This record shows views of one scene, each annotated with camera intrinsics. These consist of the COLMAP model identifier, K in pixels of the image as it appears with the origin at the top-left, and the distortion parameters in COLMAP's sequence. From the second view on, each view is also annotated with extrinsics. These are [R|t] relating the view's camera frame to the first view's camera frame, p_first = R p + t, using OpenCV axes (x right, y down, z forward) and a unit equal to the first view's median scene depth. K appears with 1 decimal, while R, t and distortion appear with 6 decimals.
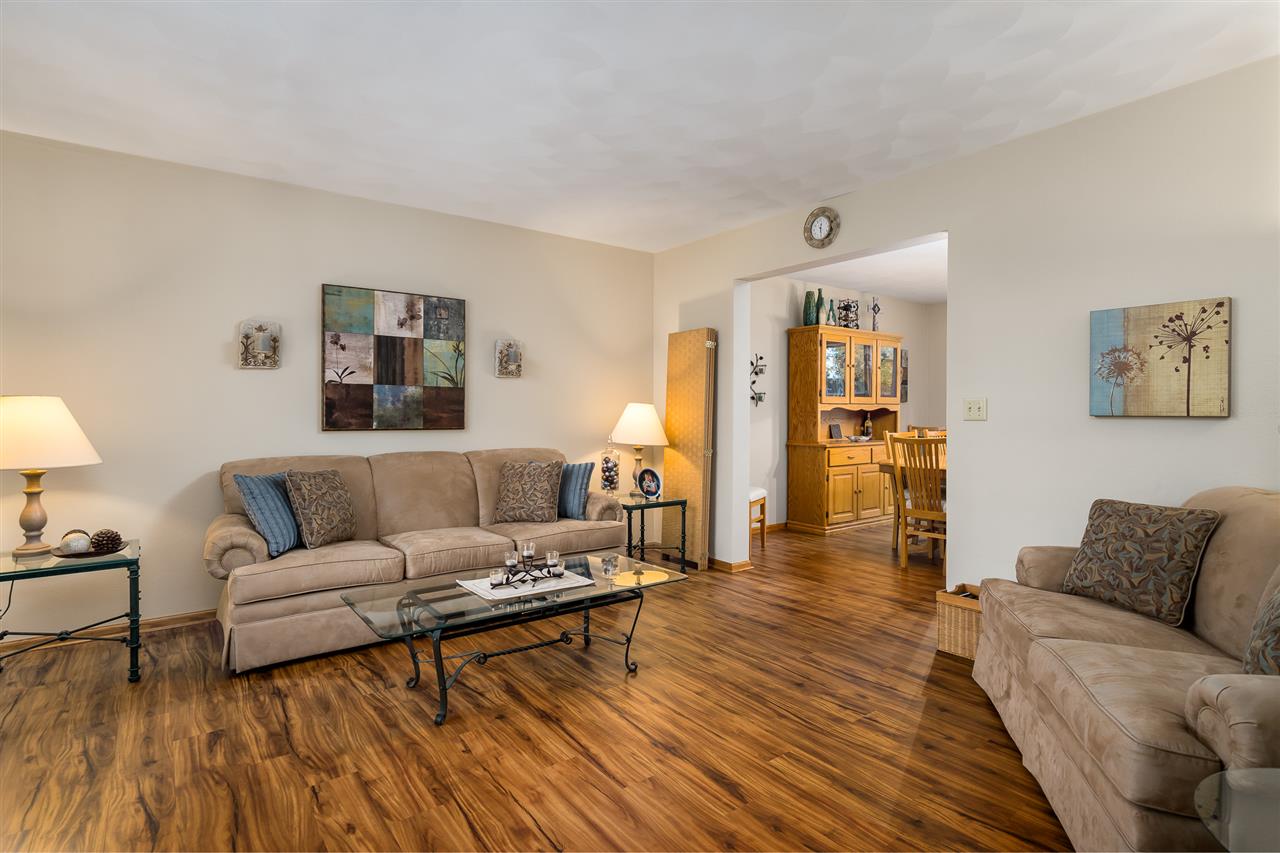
lens RADIAL K [[652.1, 0, 643.8], [0, 652.1, 421.5], [0, 0, 1]] dist [0.002049, -0.000503]
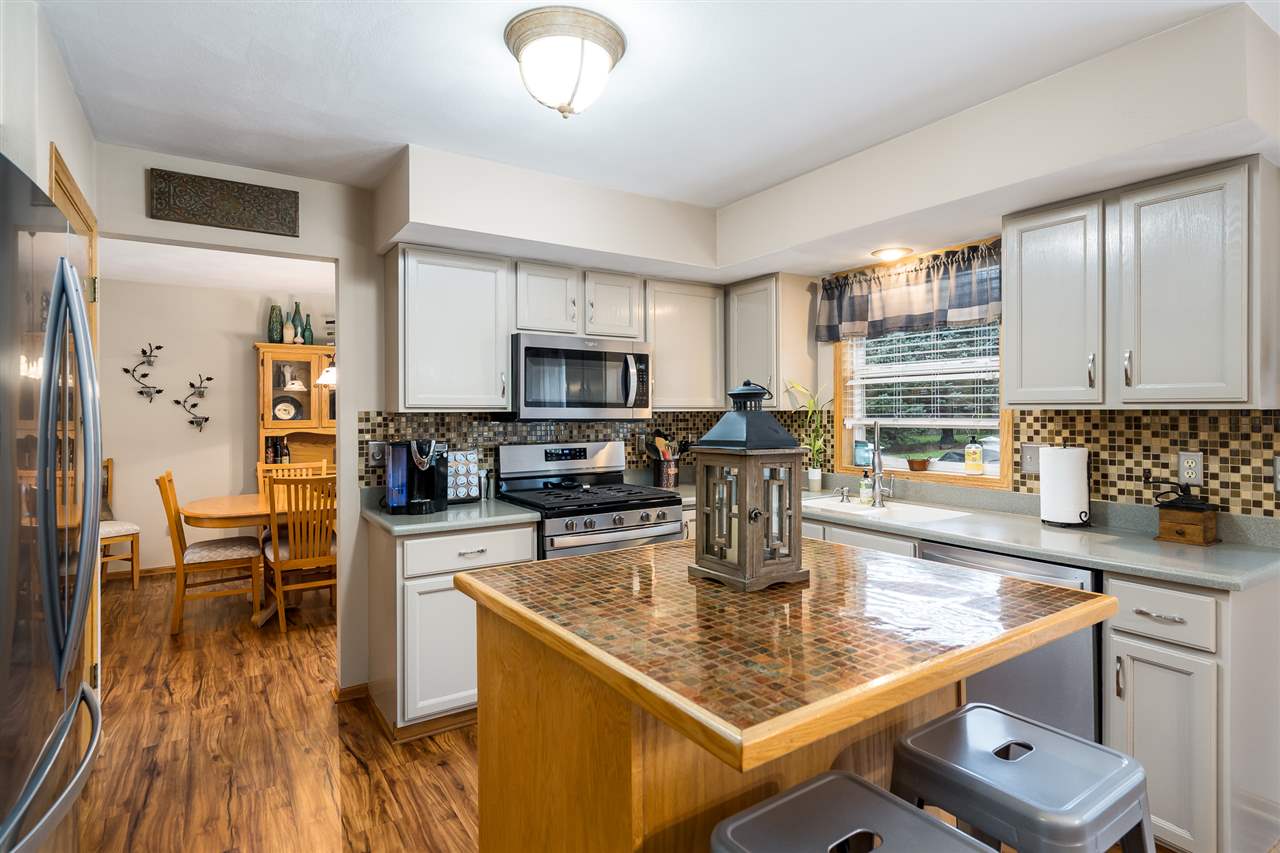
lens RADIAL K [[652.1, 0, 644.8], [0, 652.1, 417.1], [0, 0, 1]] dist [0.002049, -0.000503]
pose [[0.998293, -0.001055, -0.058399, 2.074340], [0.001019, 0.999999, -0.000640, -0.102033], [0.058400, 0.000579, 0.998293, 0.273894]]
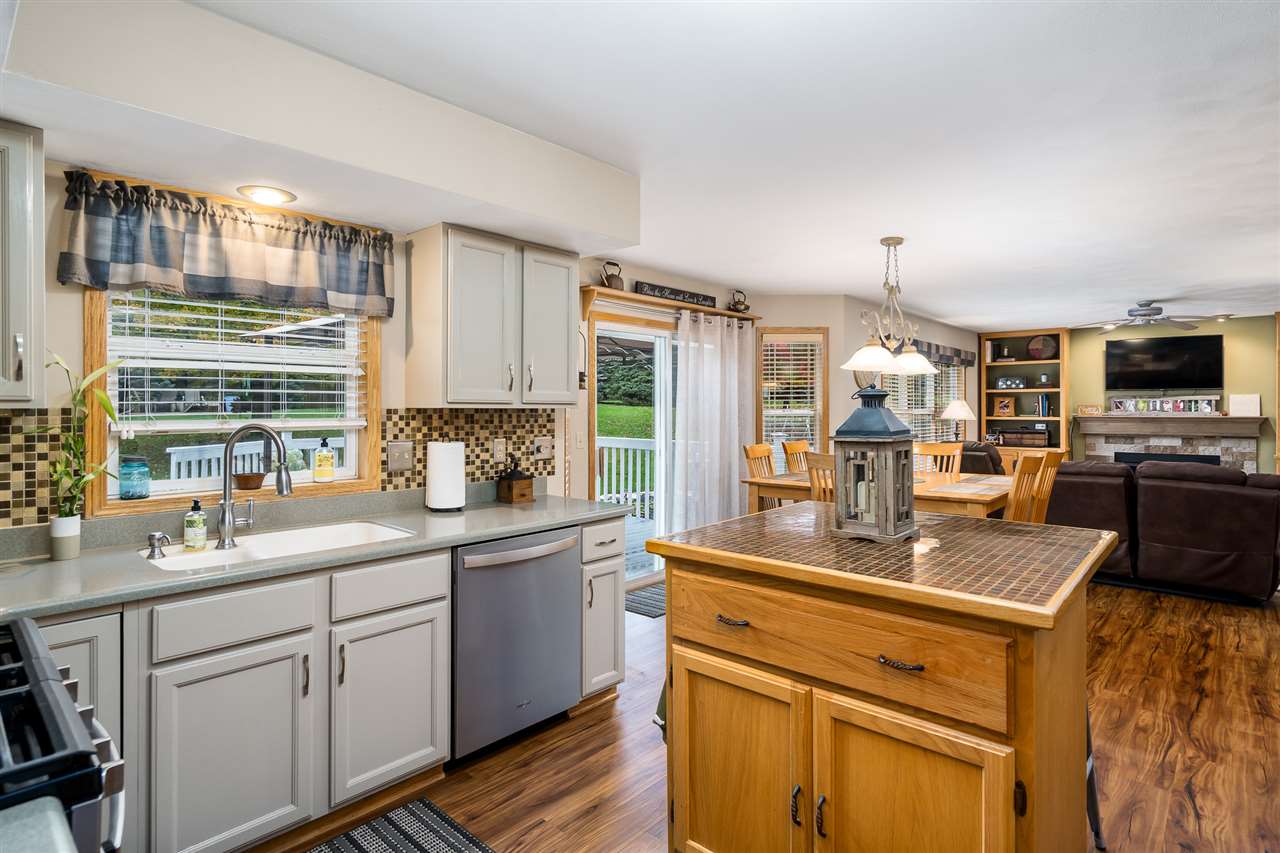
lens RADIAL K [[652.1, 0, 631.5], [0, 652.1, 412.7], [0, 0, 1]] dist [0.002049, -0.000503]
pose [[-0.173019, -0.004487, 0.984908, 1.471560], [0.012360, 0.999901, 0.006727, -0.109864], [-0.984841, 0.013337, -0.172947, 1.215547]]
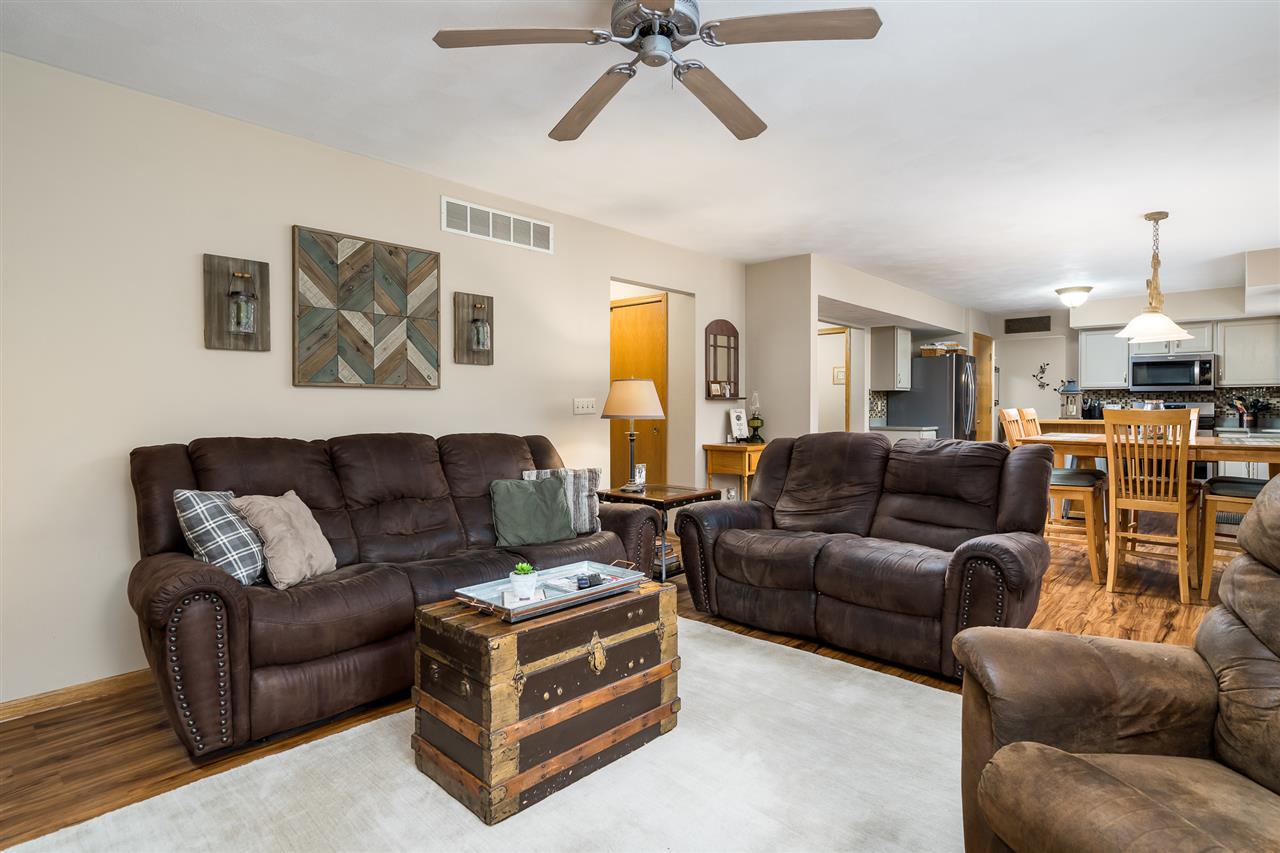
lens RADIAL K [[652.1, 0, 646.0], [0, 652.1, 410.7], [0, 0, 1]] dist [0.002049, -0.000503]
pose [[0.185504, 0.006213, -0.982624, 4.420363], [-0.011595, 0.999924, 0.004133, 0.008714], [0.982575, 0.010627, 0.185562, -1.363300]]
